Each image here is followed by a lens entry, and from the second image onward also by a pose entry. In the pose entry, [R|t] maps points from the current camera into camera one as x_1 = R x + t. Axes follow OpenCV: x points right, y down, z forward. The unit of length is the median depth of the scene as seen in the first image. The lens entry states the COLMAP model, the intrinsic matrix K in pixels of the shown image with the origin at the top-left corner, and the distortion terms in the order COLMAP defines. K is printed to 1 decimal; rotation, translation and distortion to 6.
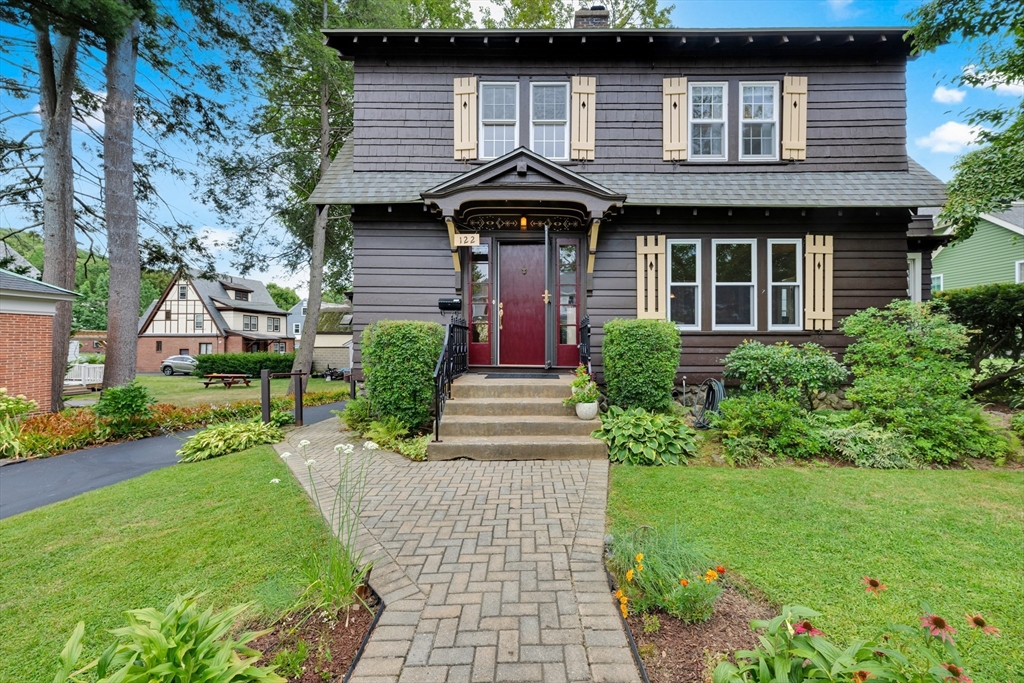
lens RADIAL K [[412.7, 0, 541.1], [0, 412.7, 339.9], [0, 0, 1]] dist [0.000791, 0.000169]
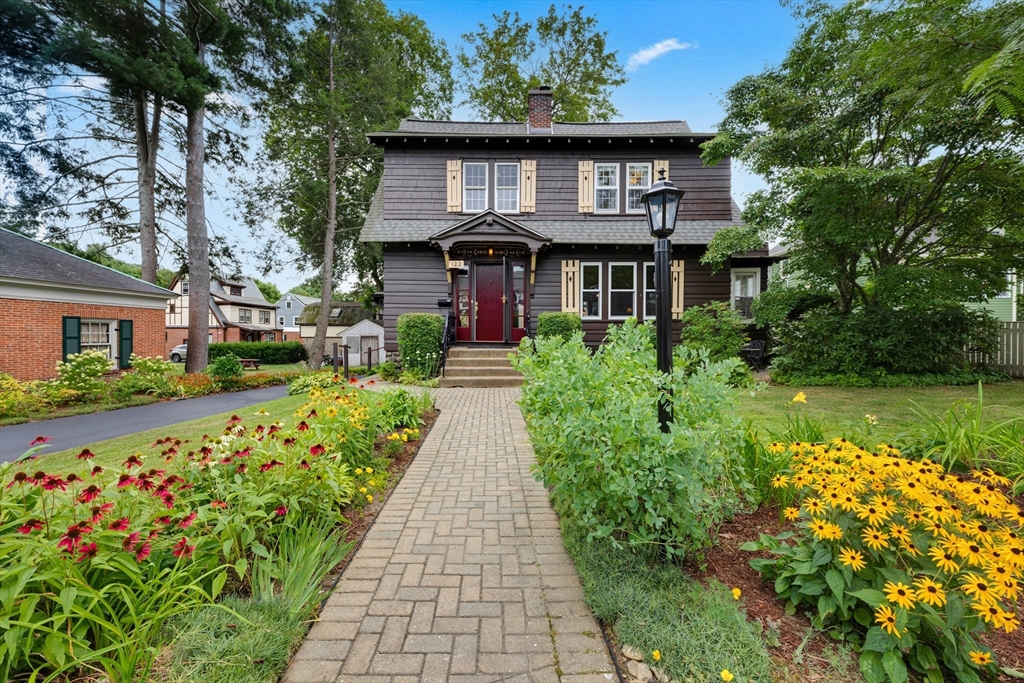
lens RADIAL K [[423.3, 0, 514.6], [0, 423.3, 335.8], [0, 0, 1]] dist [0.002164, 0.000033]
pose [[0.999961, 0.000028, 0.008880, 0.034784], [-0.000070, 0.999989, 0.004677, 0.032527], [-0.008879, -0.004677, 0.999950, -0.635272]]
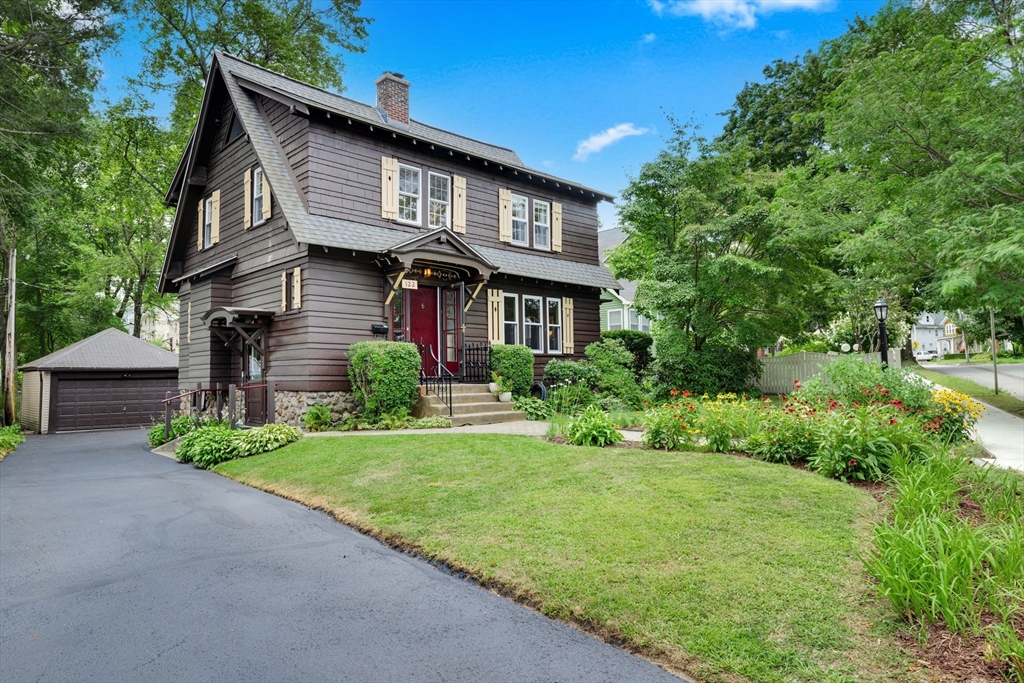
lens RADIAL K [[629.0, 0, 511.7], [0, 629.0, 337.5], [0, 0, 1]] dist [-0.003889, -0.000045]
pose [[0.717508, 0.034014, 0.695719, -1.277198], [0.006506, 0.998436, -0.055524, 0.050903], [-0.696520, 0.044365, 0.716165, -0.680032]]
